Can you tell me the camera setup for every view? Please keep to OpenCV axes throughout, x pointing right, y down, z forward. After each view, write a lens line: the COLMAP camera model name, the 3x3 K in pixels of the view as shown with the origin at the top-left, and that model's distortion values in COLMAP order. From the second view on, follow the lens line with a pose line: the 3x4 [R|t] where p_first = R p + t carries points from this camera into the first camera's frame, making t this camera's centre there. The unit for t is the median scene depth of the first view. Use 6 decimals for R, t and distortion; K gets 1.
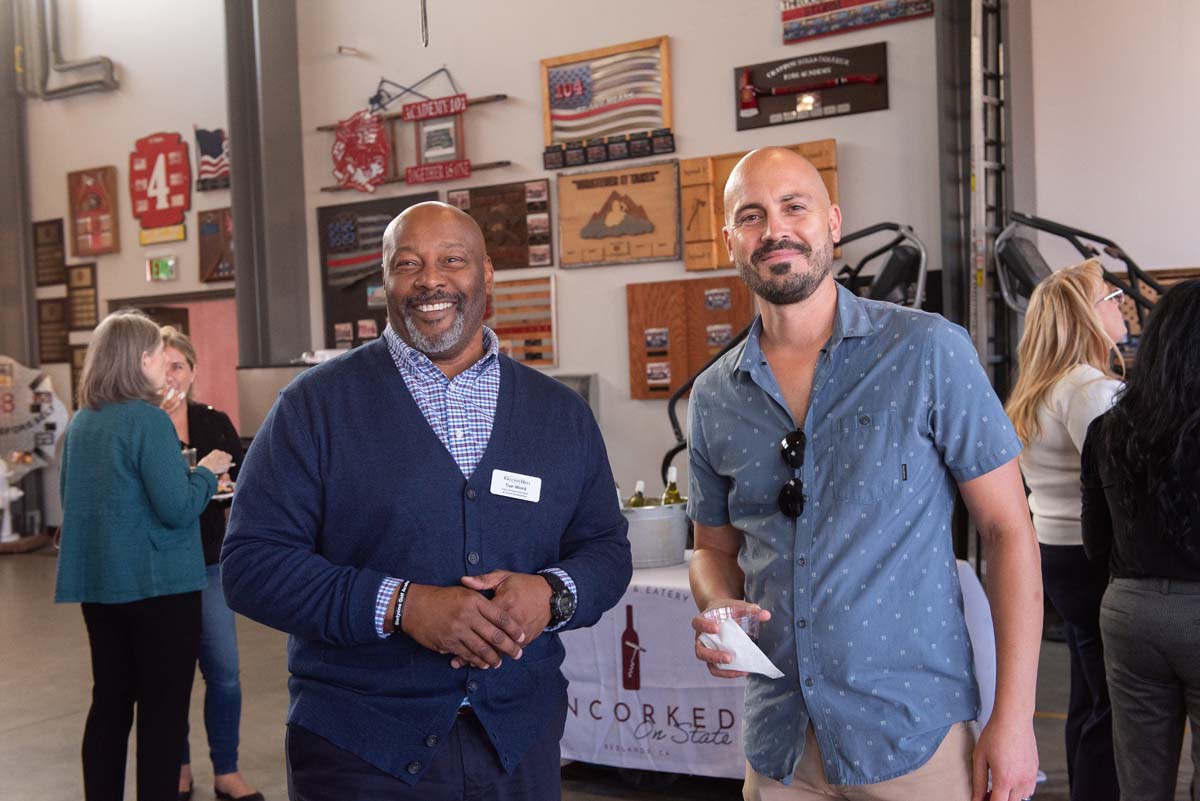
lens RADIAL K [[1413.0, 0, 583.4], [0, 1413.0, 396.8], [0, 0, 1]] dist [-0.000731, 0.000000]
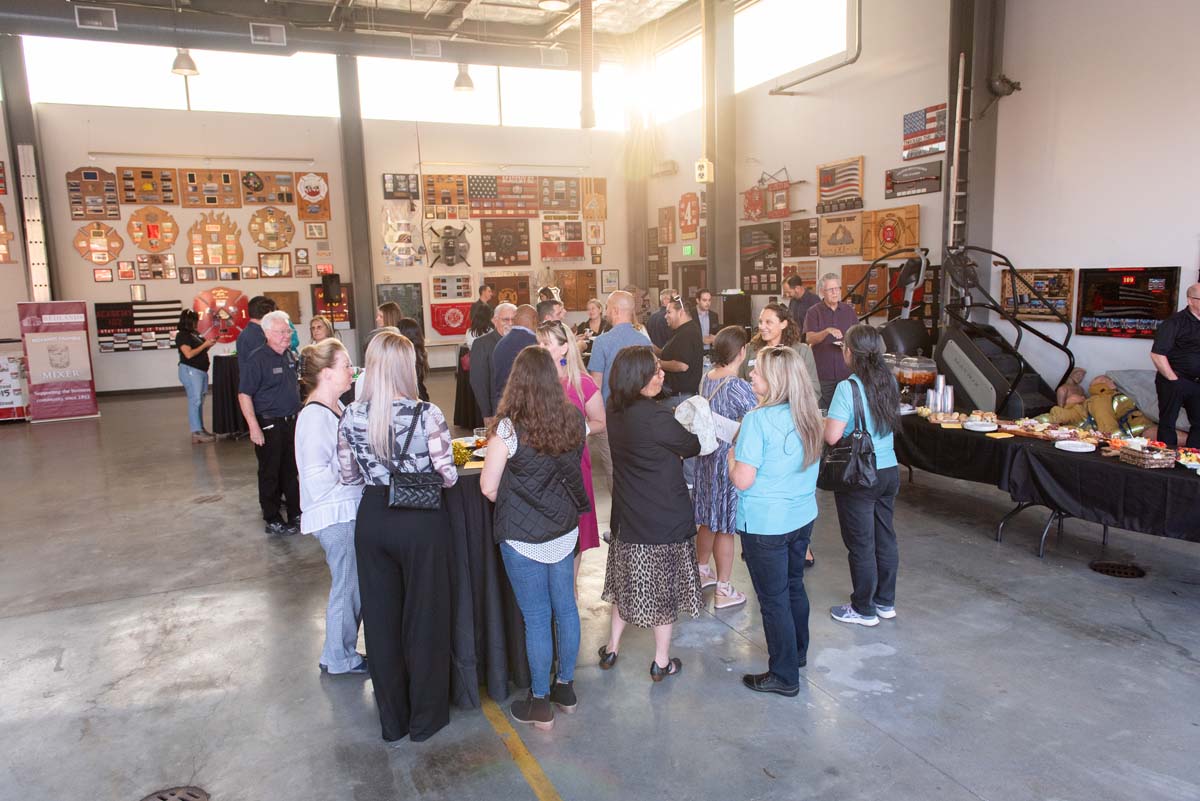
lens RADIAL K [[813.2, 0, 599.7], [0, 813.2, 401.0], [0, 0, 1]] dist [0.010729, -0.009466]
pose [[0.854798, 0.093090, -0.510543, 0.380275], [-0.020312, 0.989028, 0.146327, -0.044803], [0.518563, -0.114710, 0.847310, -0.356131]]
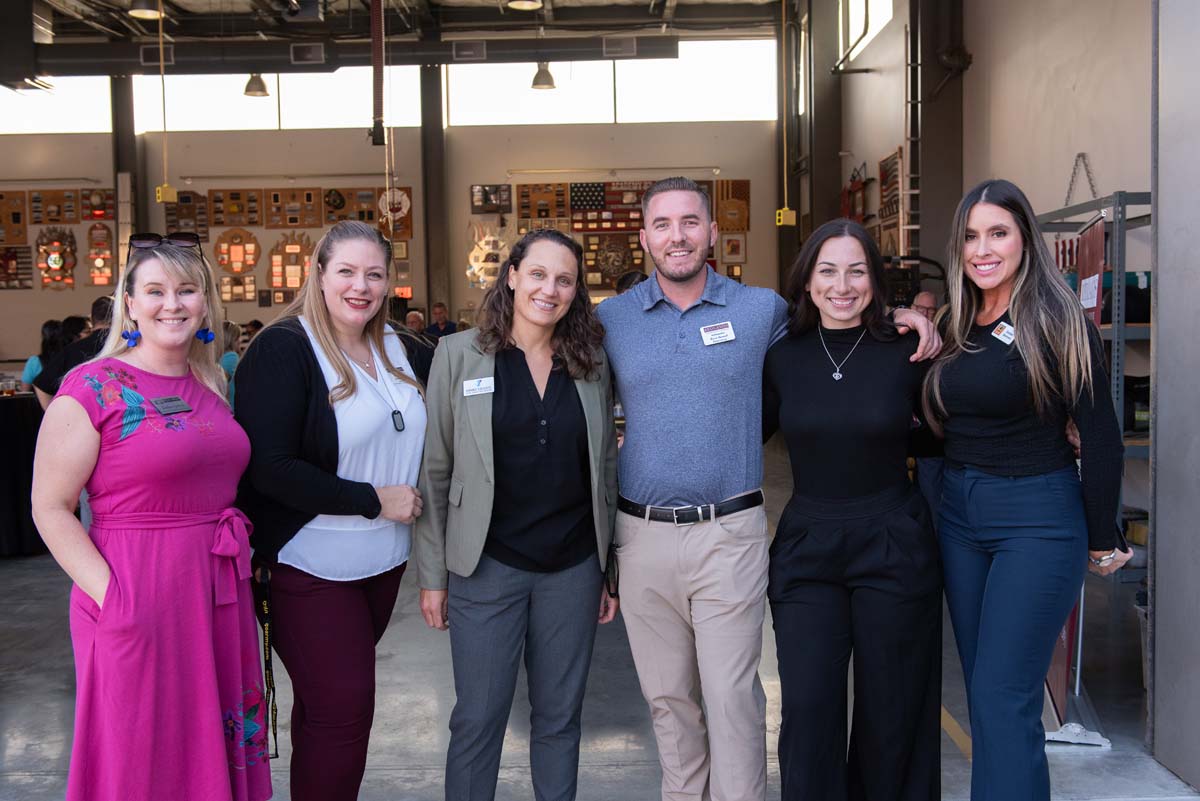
lens RADIAL K [[1205.4, 0, 602.2], [0, 1205.4, 395.0], [0, 0, 1]] dist [-0.011612, 0.000000]
pose [[0.576856, 0.073234, -0.813557, 1.042176], [-0.029780, 0.997196, 0.068649, -0.031460], [0.816303, -0.015373, 0.577419, -0.186969]]
